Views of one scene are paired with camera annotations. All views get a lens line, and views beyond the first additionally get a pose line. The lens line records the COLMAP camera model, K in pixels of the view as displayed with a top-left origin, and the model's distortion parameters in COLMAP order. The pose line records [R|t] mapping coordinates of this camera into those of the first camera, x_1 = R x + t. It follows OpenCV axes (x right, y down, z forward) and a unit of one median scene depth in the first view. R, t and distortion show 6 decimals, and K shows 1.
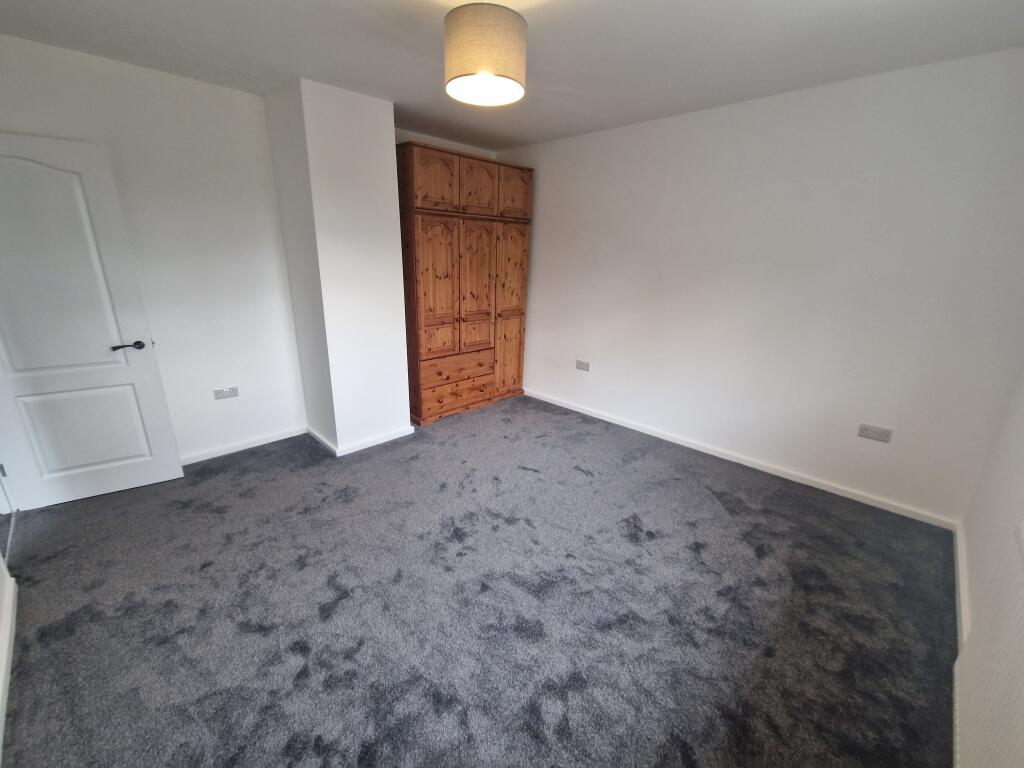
lens RADIAL K [[416.8, 0, 510.0], [0, 416.8, 386.0], [0, 0, 1]] dist [0.002161, -0.003666]
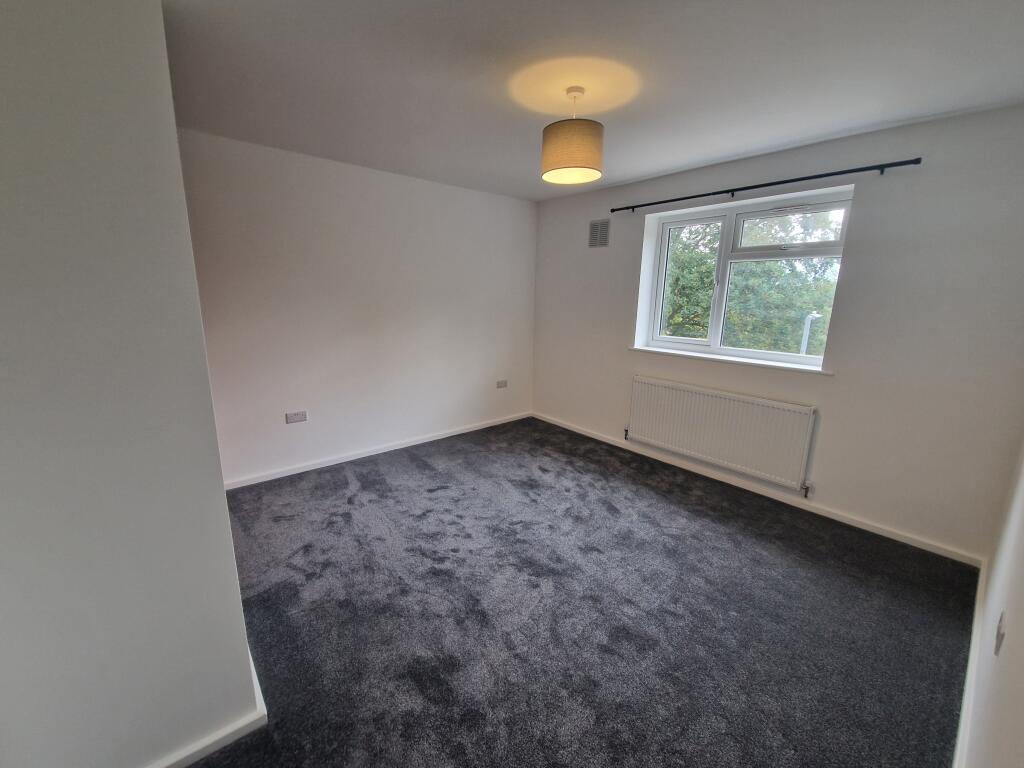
lens RADIAL K [[416.8, 0, 510.0], [0, 416.8, 386.0], [0, 0, 1]] dist [0.002161, -0.003666]
pose [[0.084948, -0.233131, 0.968728, -0.906151], [0.282400, 0.938008, 0.200975, -0.239281], [-0.955528, 0.256496, 0.145518, 0.699625]]
